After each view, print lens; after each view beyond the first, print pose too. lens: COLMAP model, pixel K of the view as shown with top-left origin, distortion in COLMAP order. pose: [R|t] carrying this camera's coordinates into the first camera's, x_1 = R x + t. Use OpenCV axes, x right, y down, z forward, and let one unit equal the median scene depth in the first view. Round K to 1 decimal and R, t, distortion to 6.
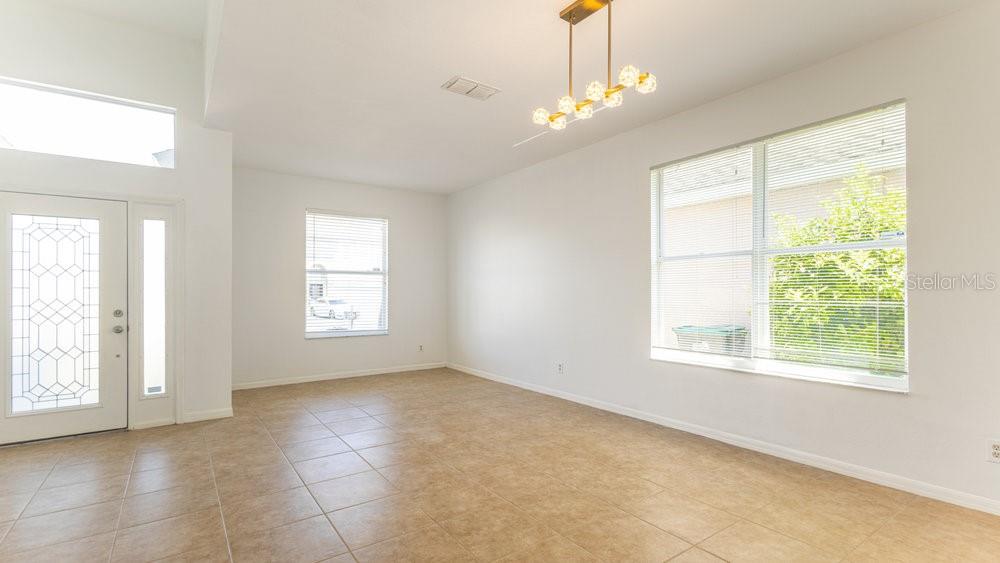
lens RADIAL K [[467.0, 0, 499.9], [0, 467.0, 285.3], [0, 0, 1]] dist [0.004244, 0.000753]
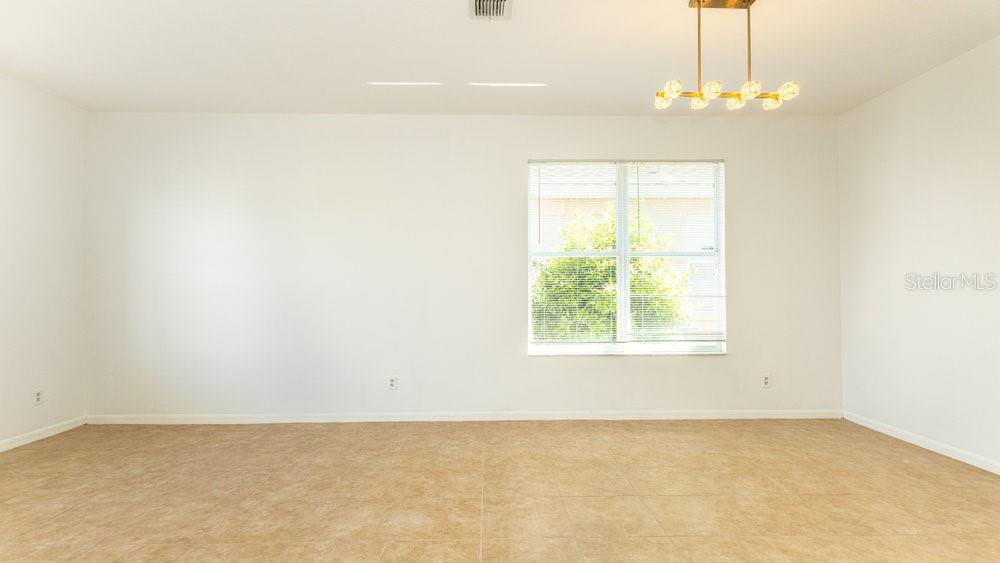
lens RADIAL K [[467.0, 0, 533.3], [0, 467.0, 281.7], [0, 0, 1]] dist [0.004244, 0.000753]
pose [[0.577712, 0.008033, 0.816201, -0.565968], [-0.003021, 0.999966, -0.007703, 0.012659], [-0.816235, 0.001984, 0.577717, 0.512399]]
